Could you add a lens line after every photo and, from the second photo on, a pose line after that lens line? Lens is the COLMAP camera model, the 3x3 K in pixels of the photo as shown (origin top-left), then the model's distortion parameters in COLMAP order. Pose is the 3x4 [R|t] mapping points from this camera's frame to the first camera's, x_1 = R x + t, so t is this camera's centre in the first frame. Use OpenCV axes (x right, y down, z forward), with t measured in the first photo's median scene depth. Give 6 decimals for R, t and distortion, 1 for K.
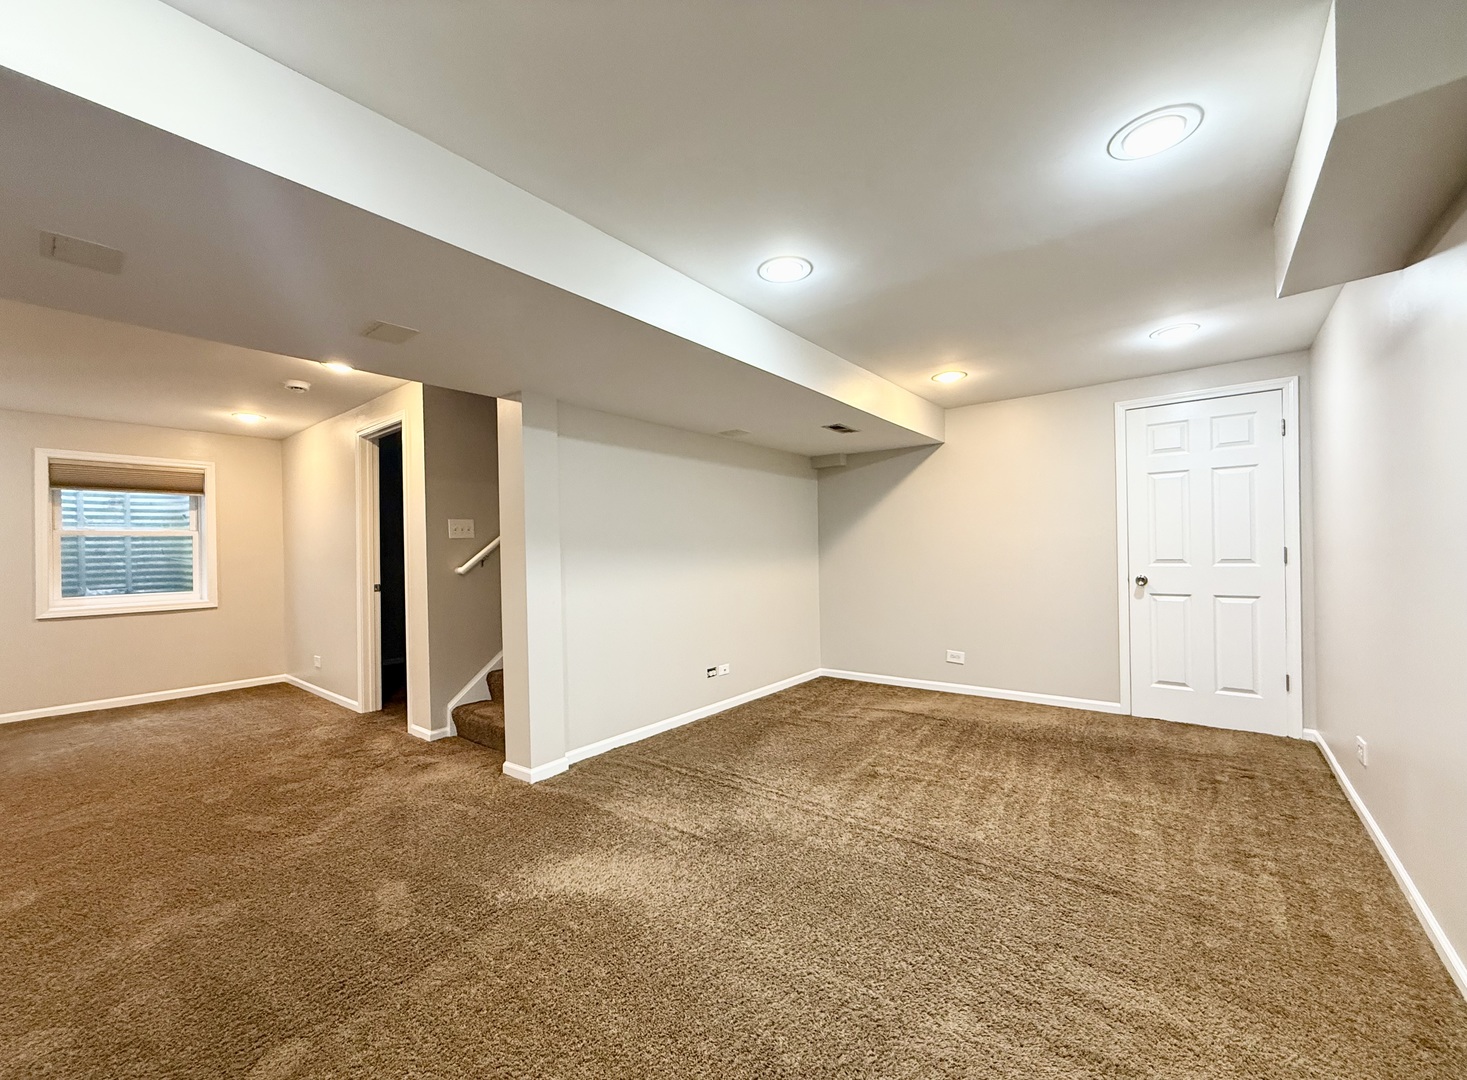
lens RADIAL K [[589.7, 0, 733.6], [0, 589.7, 545.1], [0, 0, 1]] dist [-0.000120, 0.000390]
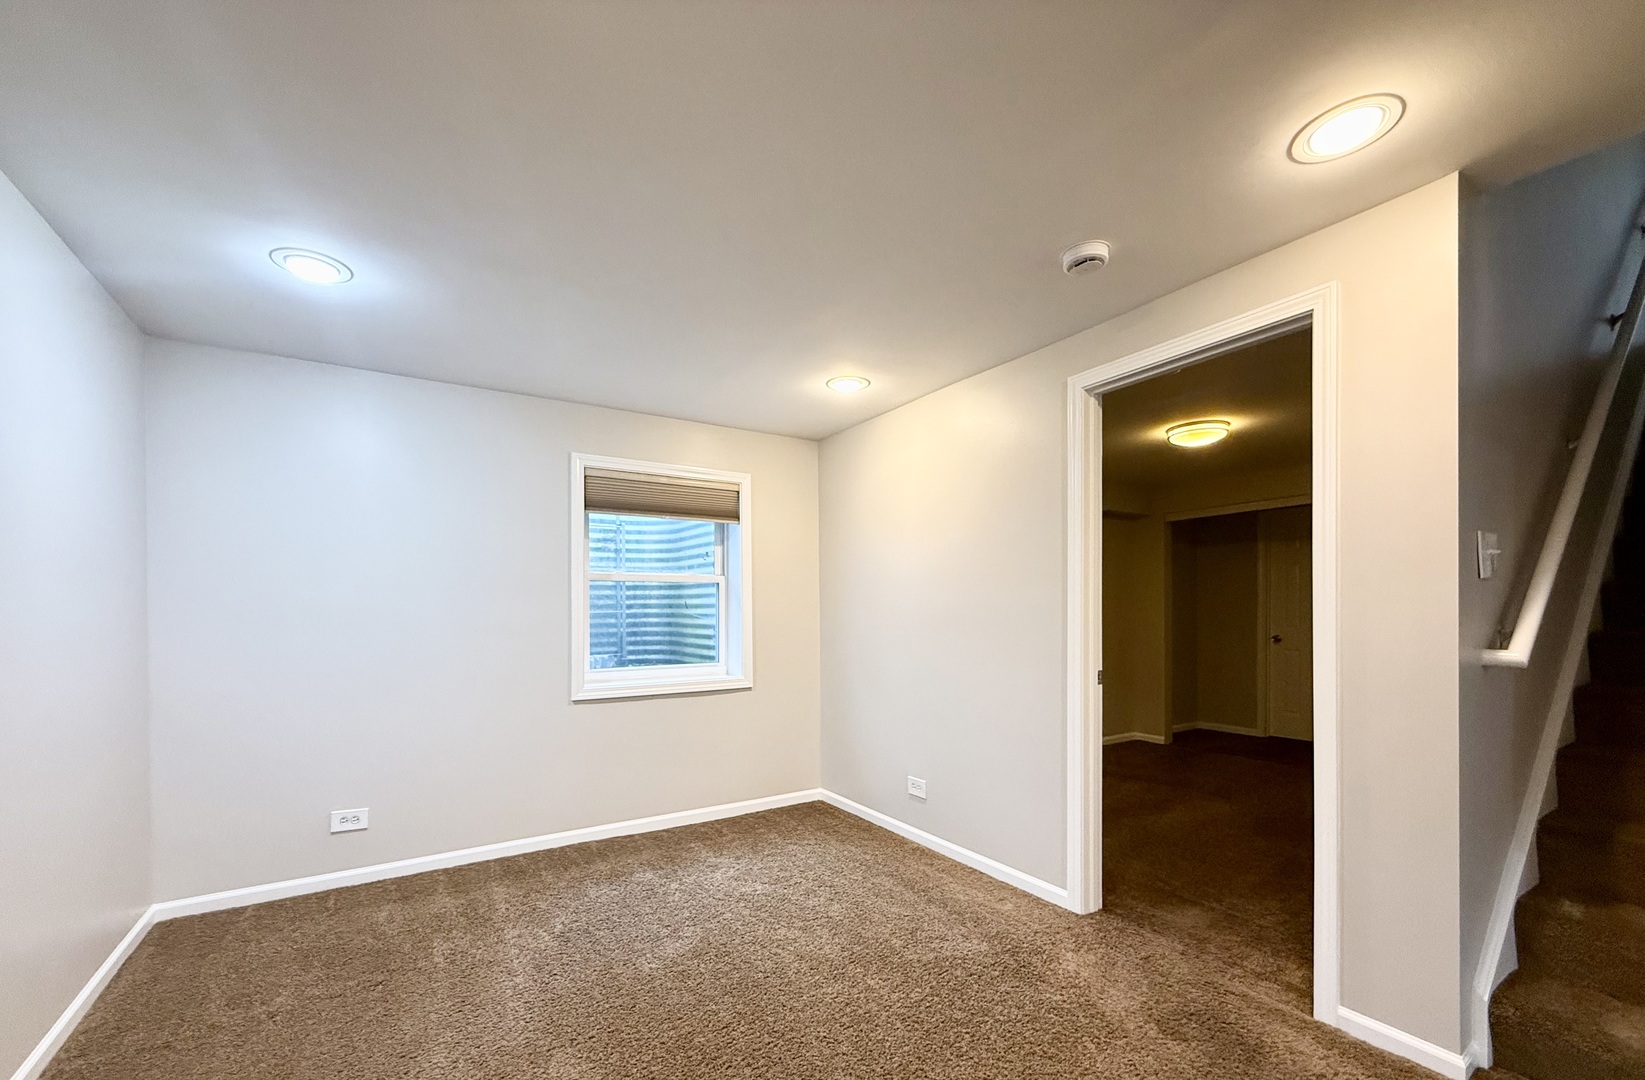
lens RADIAL K [[674.2, 0, 819.0], [0, 674.2, 609.5], [0, 0, 1]] dist [-0.001877, 0.000048]
pose [[0.941464, 0.012062, -0.336897, -0.541400], [-0.009756, 0.999916, 0.008535, 0.008273], [0.336972, -0.004749, 0.941503, 0.297833]]
